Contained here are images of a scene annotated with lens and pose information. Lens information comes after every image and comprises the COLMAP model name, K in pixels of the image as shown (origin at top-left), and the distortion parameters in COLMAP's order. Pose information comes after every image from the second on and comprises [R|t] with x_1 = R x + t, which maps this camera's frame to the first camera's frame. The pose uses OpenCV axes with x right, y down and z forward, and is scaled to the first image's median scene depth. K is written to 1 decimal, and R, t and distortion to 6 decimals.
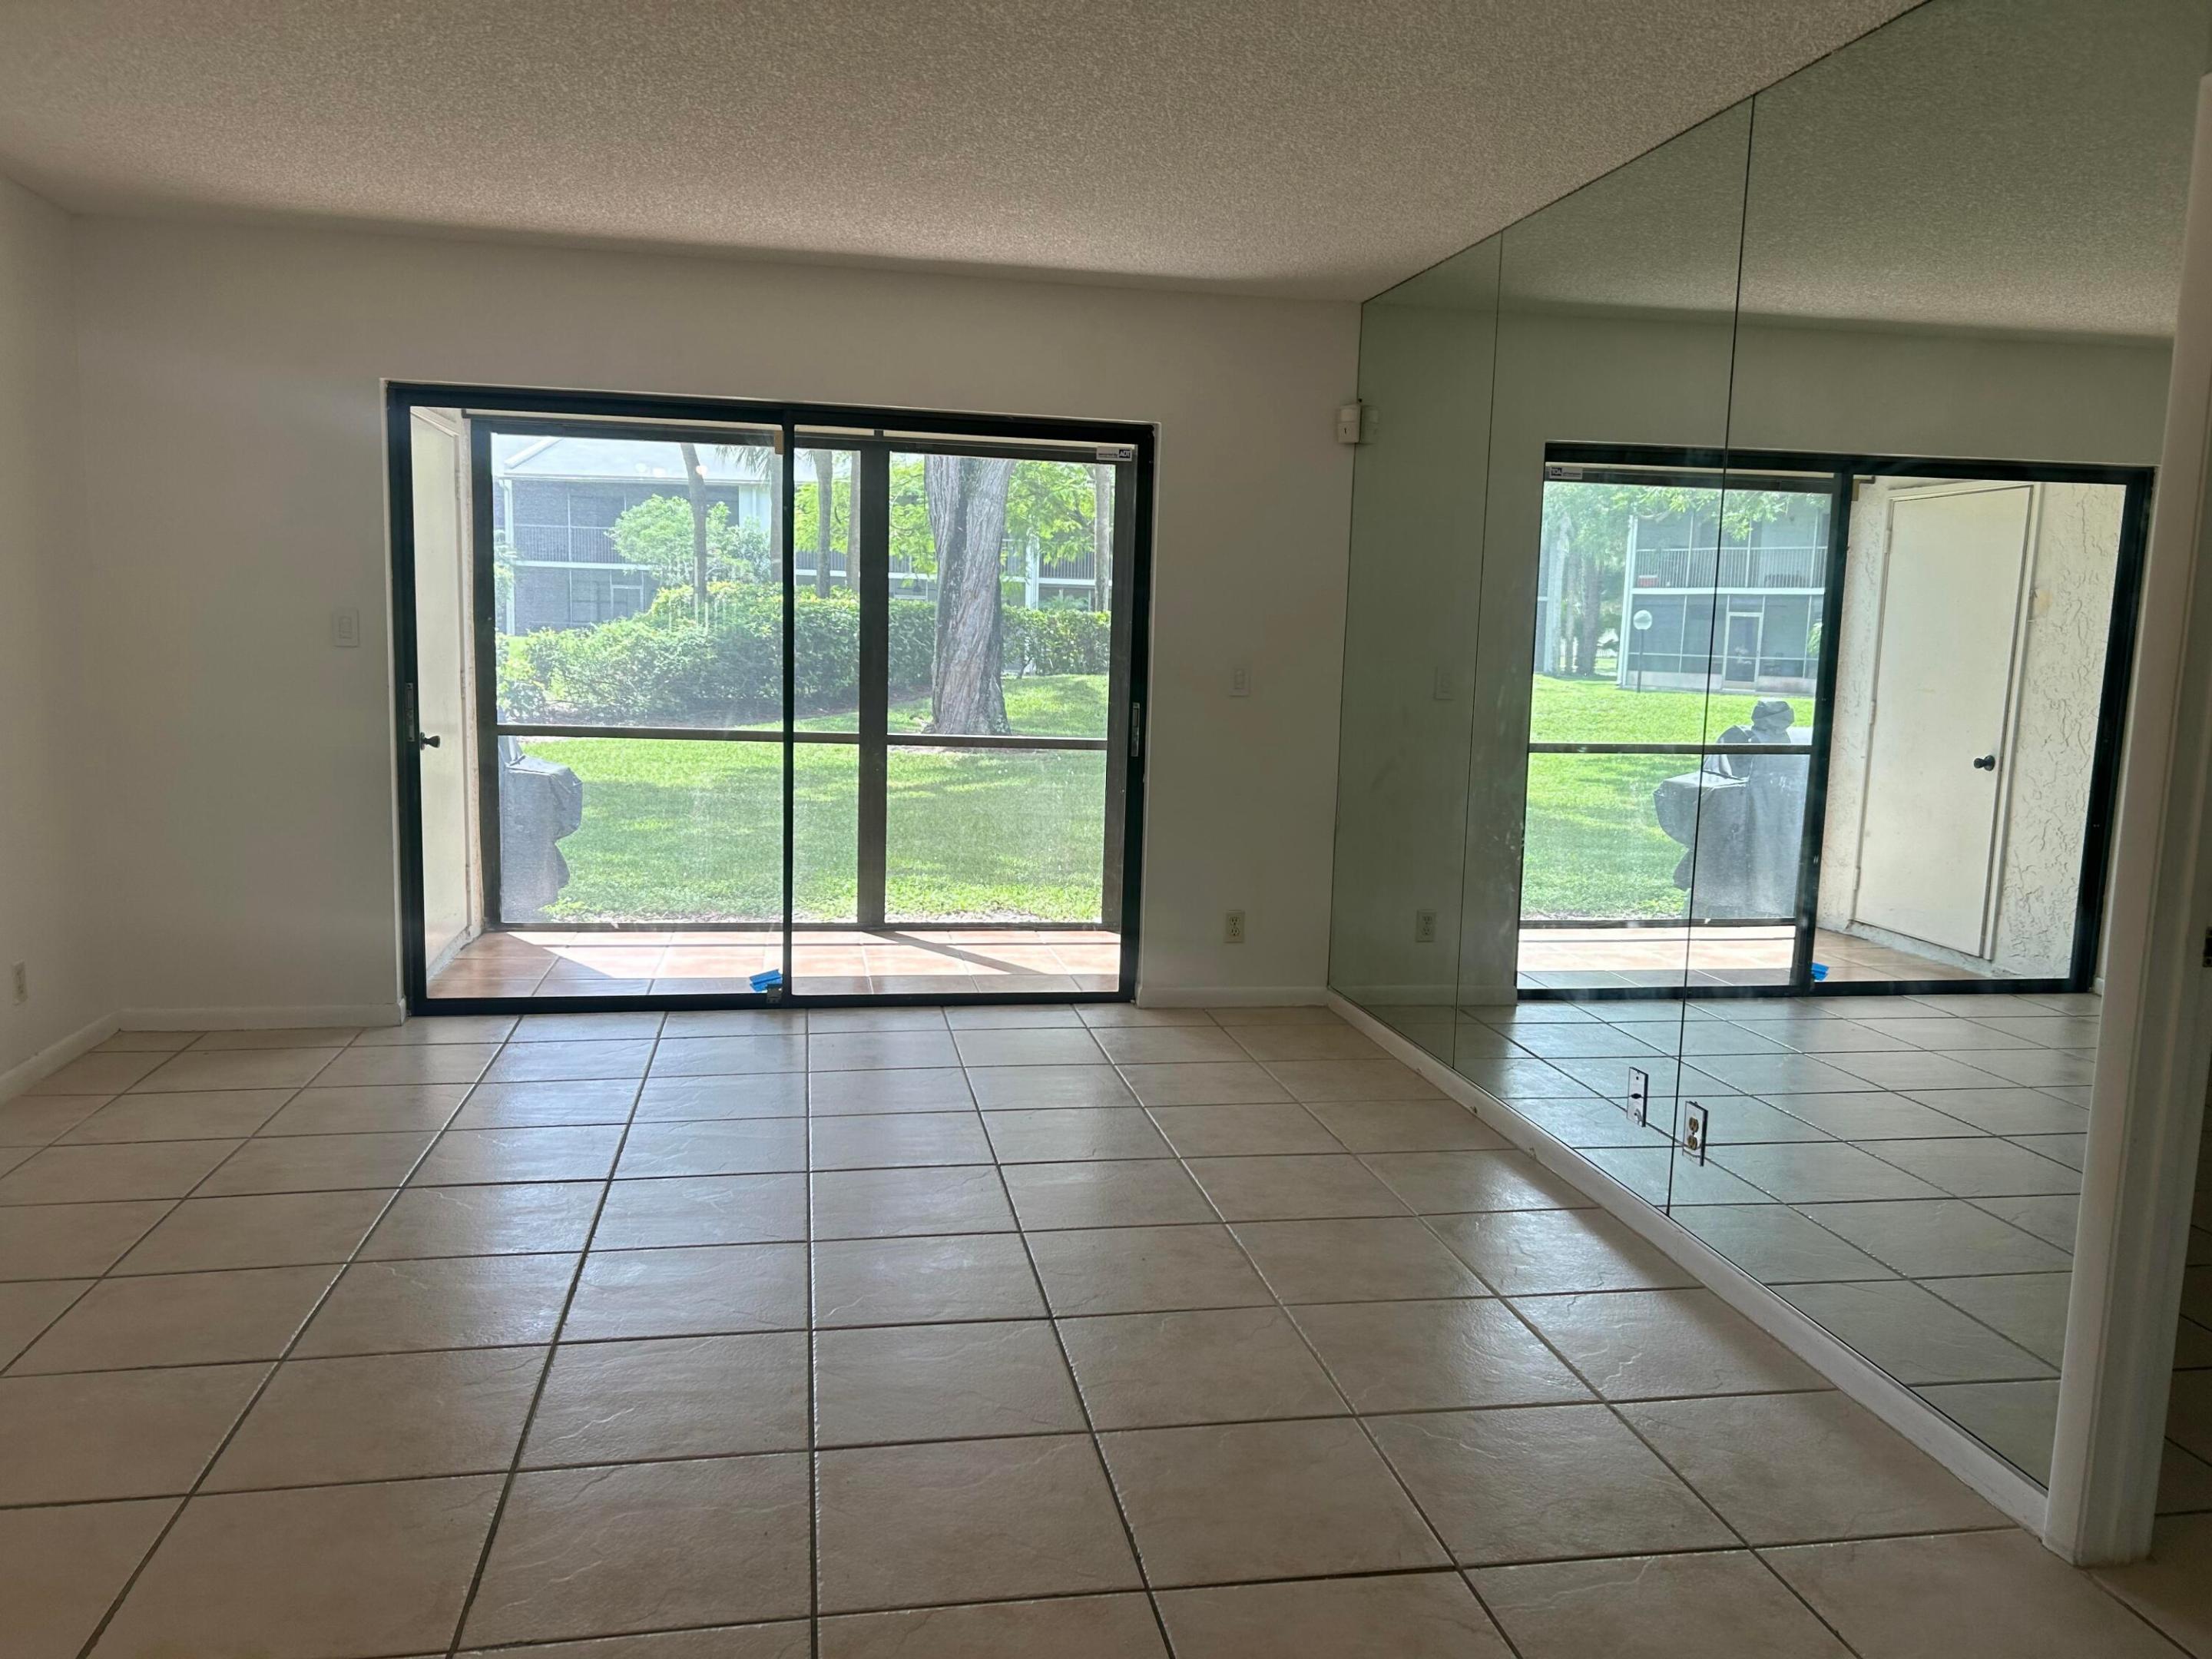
lens RADIAL K [[1691.1, 0, 1110.1], [0, 1691.1, 844.7], [0, 0, 1]] dist [0.038828, -0.026868]
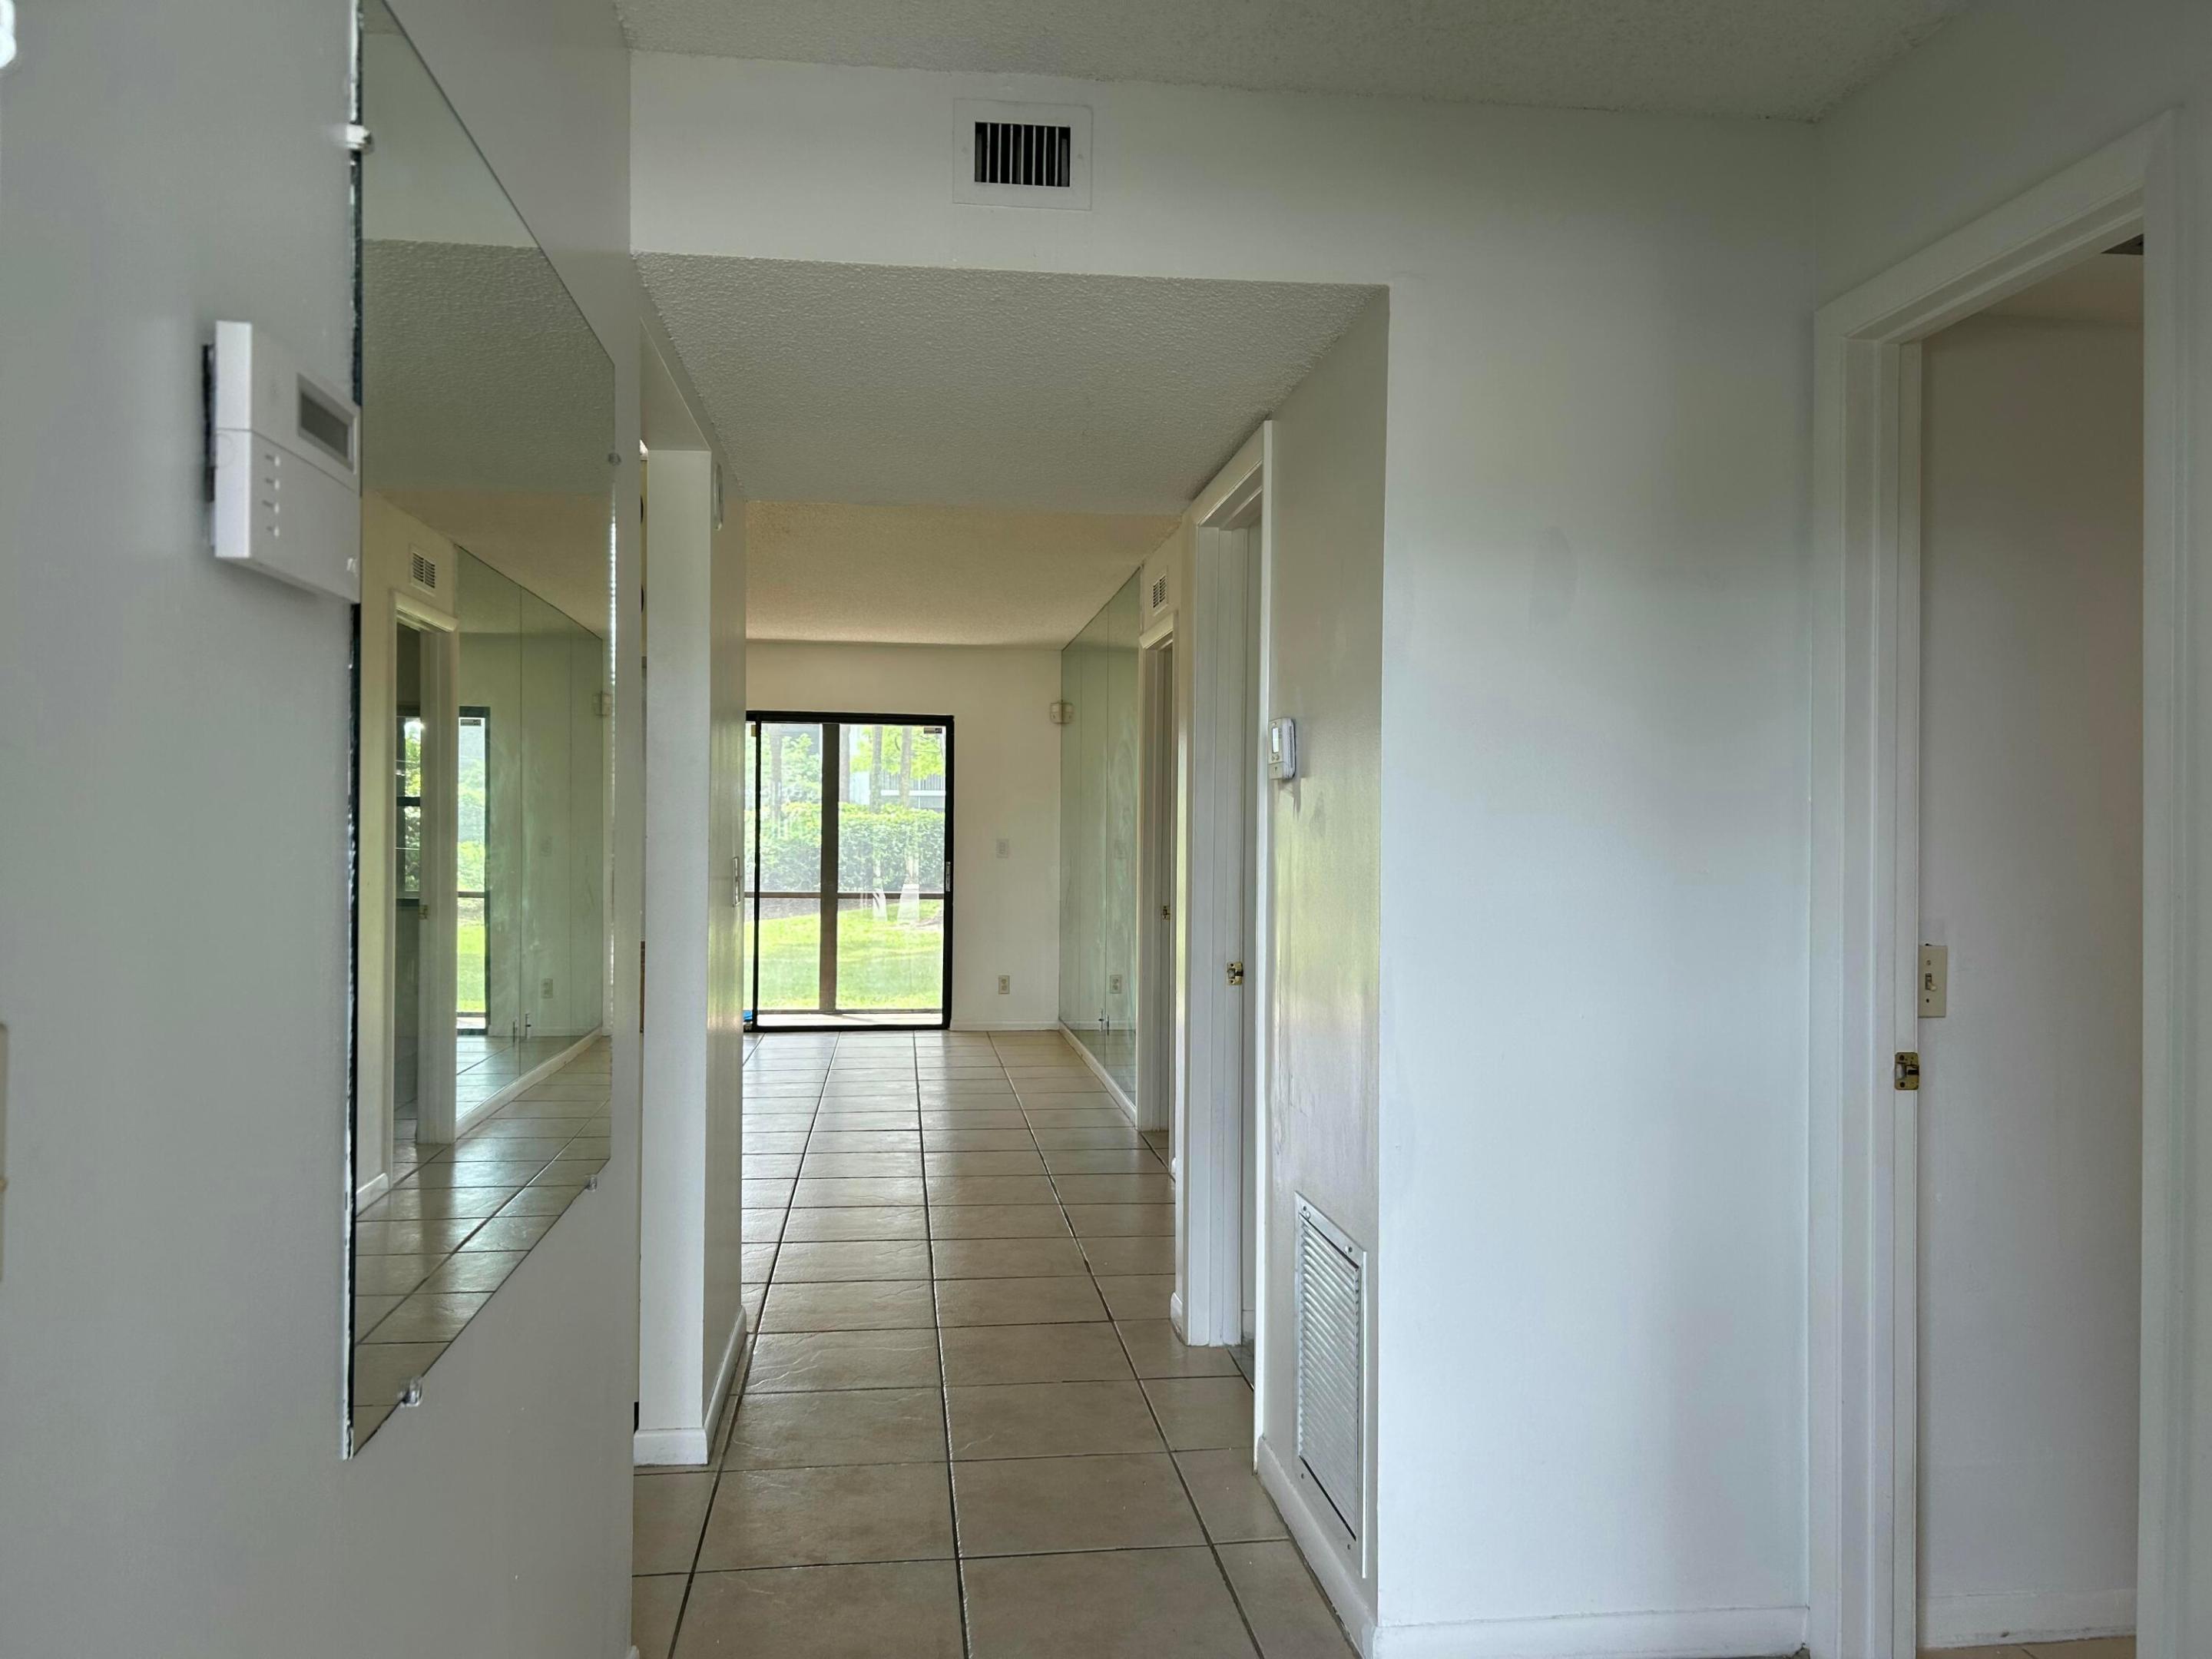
lens RADIAL K [[1691.1, 0, 1102.7], [0, 1691.1, 825.0], [0, 0, 1]] dist [0.038828, -0.026868]
pose [[0.997879, -0.025019, -0.060096, 0.089072], [0.016710, 0.990709, -0.134970, 0.037473], [0.062915, 0.133679, 0.989026, -0.243532]]
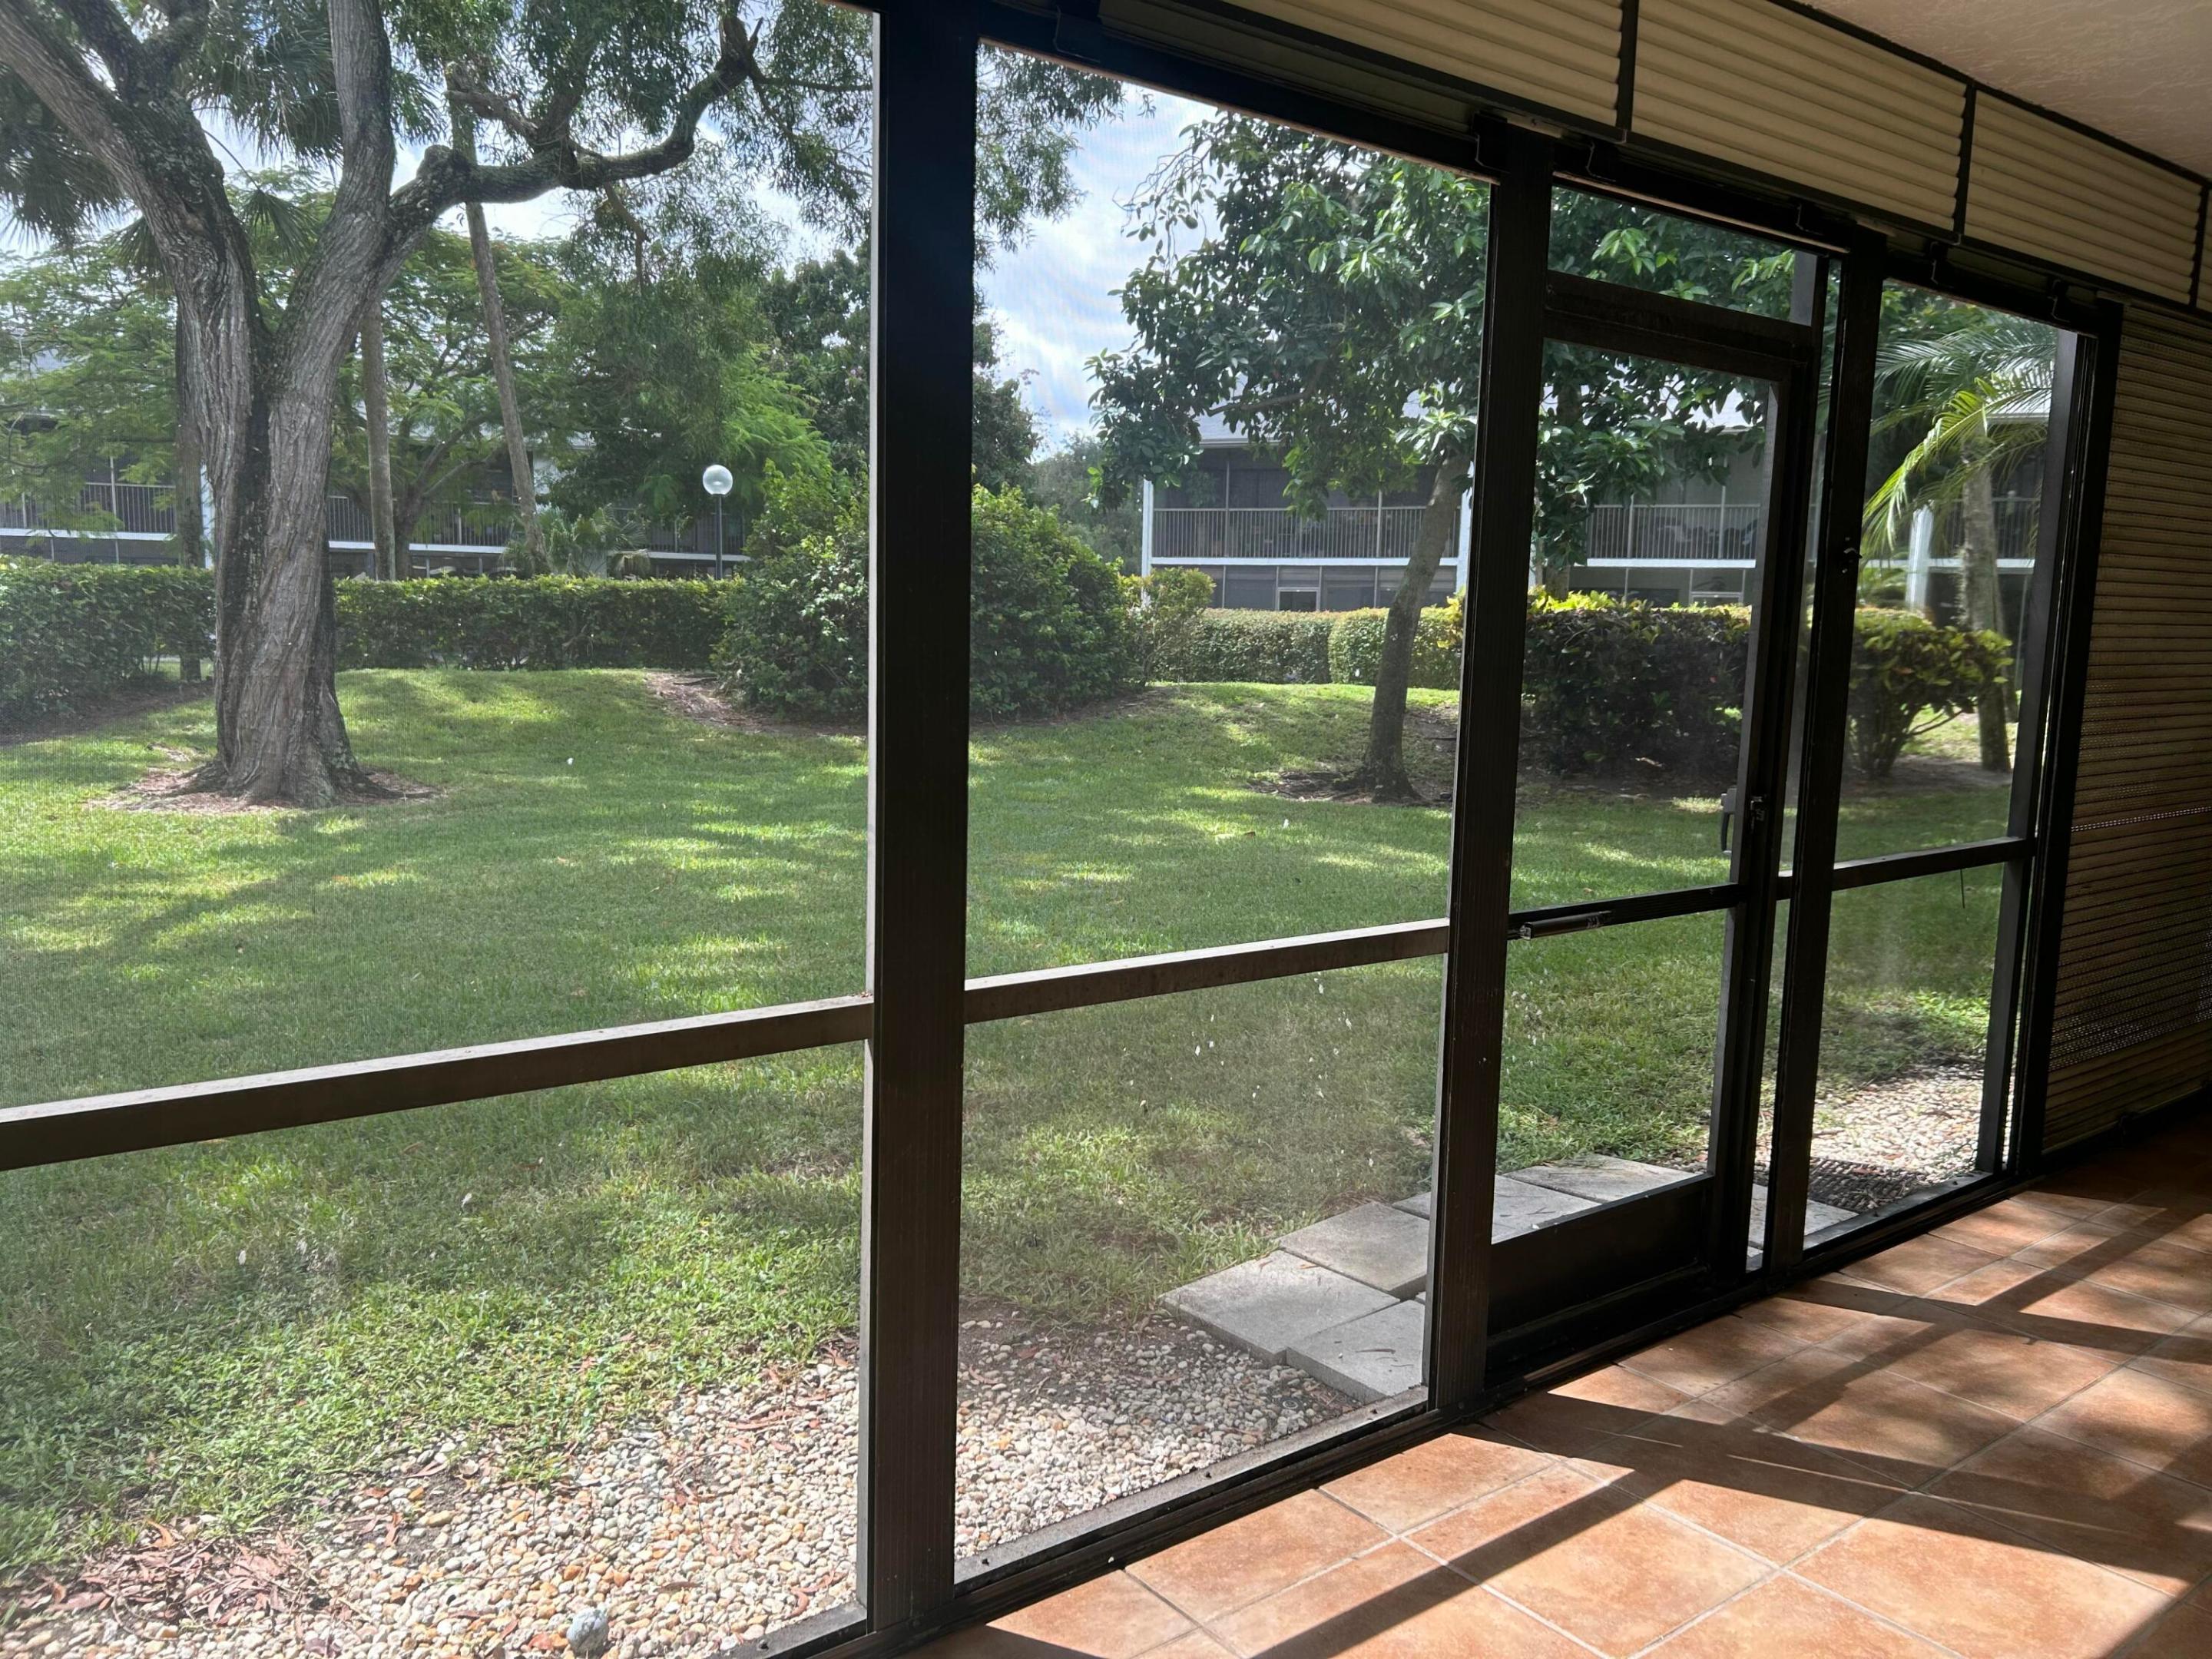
lens RADIAL K [[1691.1, 0, 1105.1], [0, 1691.1, 825.1], [0, 0, 1]] dist [0.038828, -0.026868]
pose [[0.888112, -0.063566, 0.455210, -0.103063], [0.059517, 0.997957, 0.023239, -0.042790], [-0.455757, 0.006454, 0.890081, 0.288665]]
